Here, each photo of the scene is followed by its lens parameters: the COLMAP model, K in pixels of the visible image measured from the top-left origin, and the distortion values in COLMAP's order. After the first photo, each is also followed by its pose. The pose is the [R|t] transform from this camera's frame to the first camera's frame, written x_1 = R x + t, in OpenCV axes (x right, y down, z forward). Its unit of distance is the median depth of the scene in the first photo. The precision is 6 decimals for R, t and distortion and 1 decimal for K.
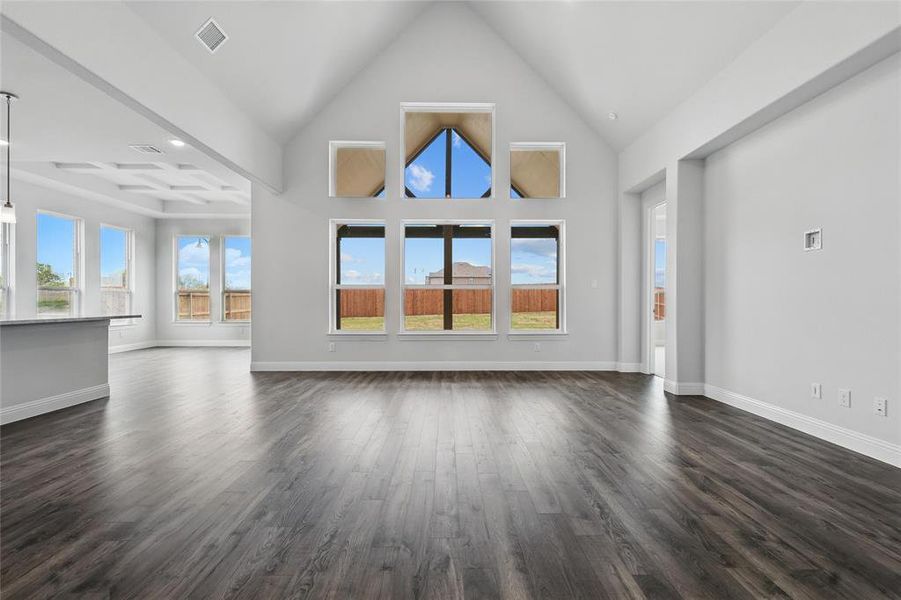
lens RADIAL K [[393.0, 0, 453.1], [0, 393.0, 301.0], [0, 0, 1]] dist [0.001556, -0.000528]
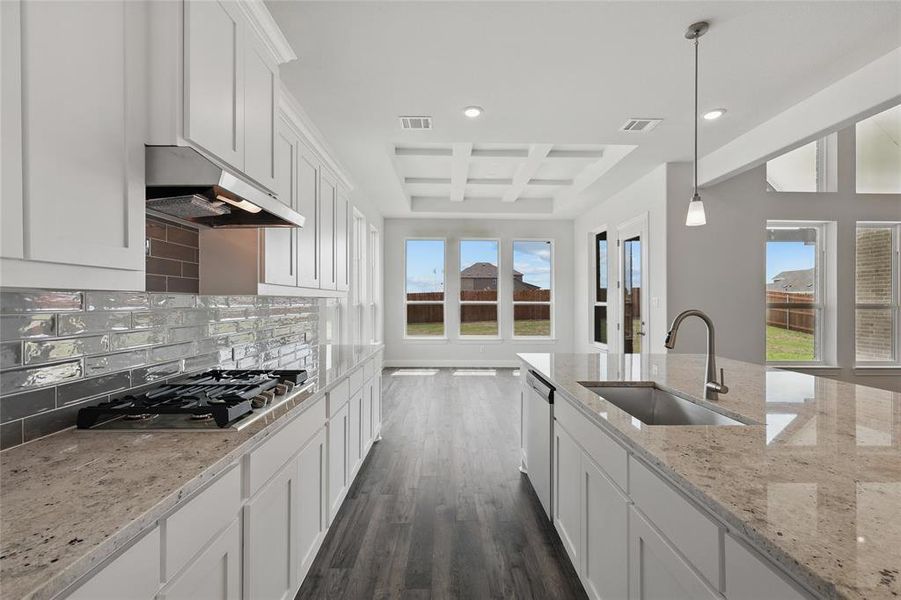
lens RADIAL K [[393.0, 0, 453.1], [0, 393.0, 301.0], [0, 0, 1]] dist [0.001556, -0.000528]
pose [[0.999961, 0.003954, 0.007923, -1.265863], [-0.003954, 0.999992, 0.000019, -0.059668], [-0.007923, -0.000050, 0.999969, 0.293950]]
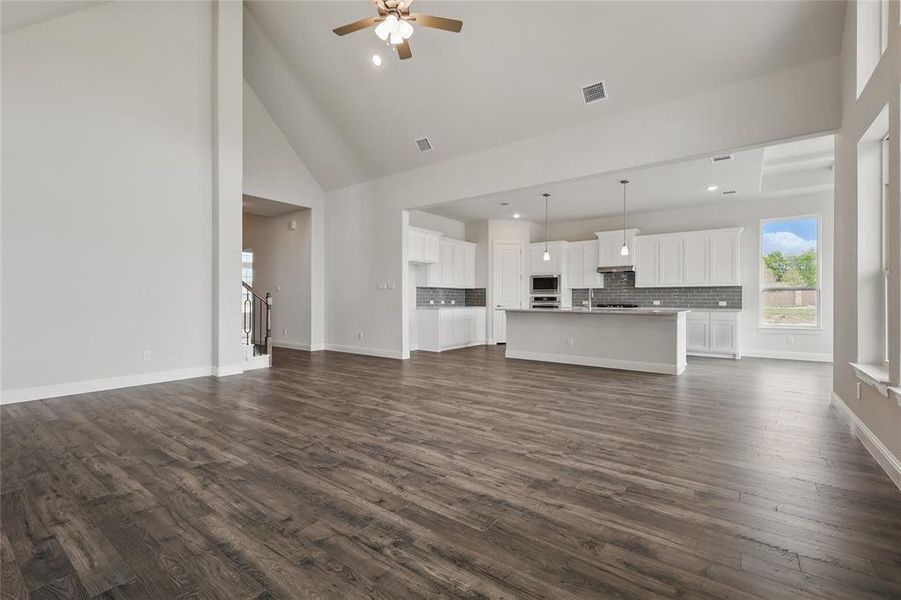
lens RADIAL K [[393.0, 0, 453.1], [0, 393.0, 301.0], [0, 0, 1]] dist [0.001556, -0.000528]
pose [[-0.608579, 0.001545, -0.793492, 0.570689], [-0.002748, 0.999988, 0.004055, -0.002728], [0.793488, 0.004649, -0.608568, 1.197843]]
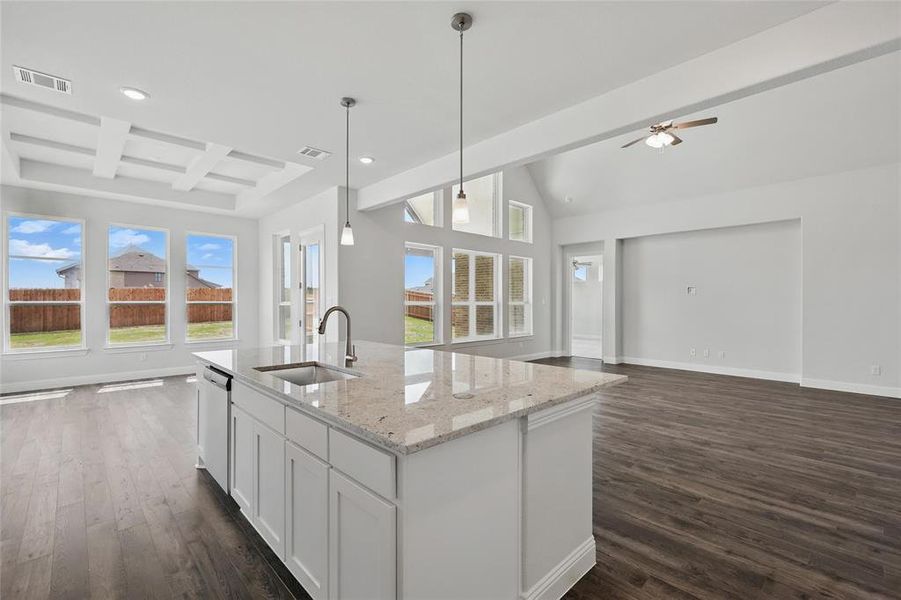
lens RADIAL K [[395.1, 0, 450.5], [0, 395.1, 300.0], [0, 0, 1]] dist [0.003892, 0.000087]
pose [[0.731867, 0.003318, 0.681440, -1.291786], [-0.001836, 0.999994, -0.002898, -0.059755], [-0.681445, 0.000870, 0.731869, 0.158139]]
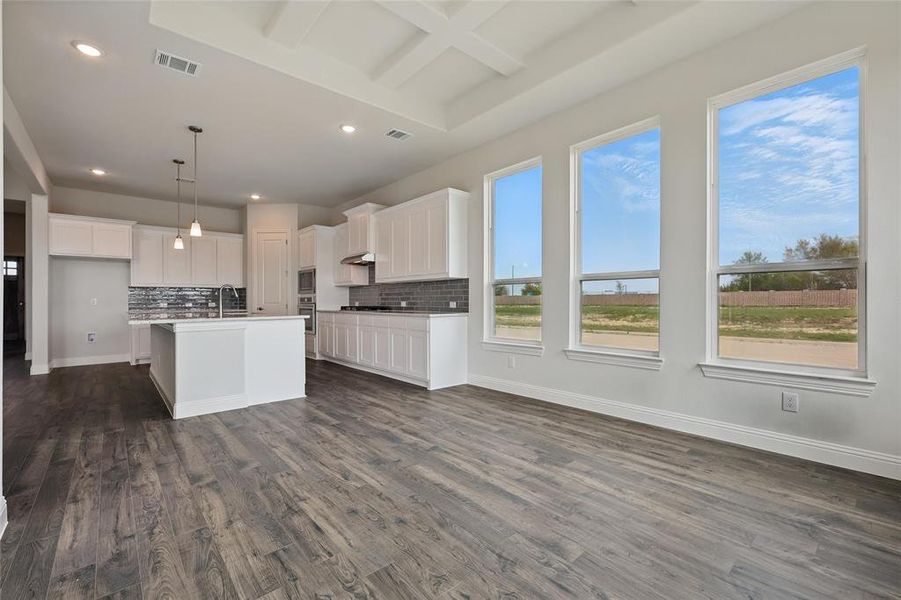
lens RADIAL K [[393.0, 0, 453.1], [0, 393.0, 301.0], [0, 0, 1]] dist [0.001556, -0.000528]
pose [[-0.759783, 0.004832, -0.650158, -0.781126], [0.004935, 0.999986, 0.001664, -0.000667], [0.650158, -0.001944, -0.759797, 1.980114]]
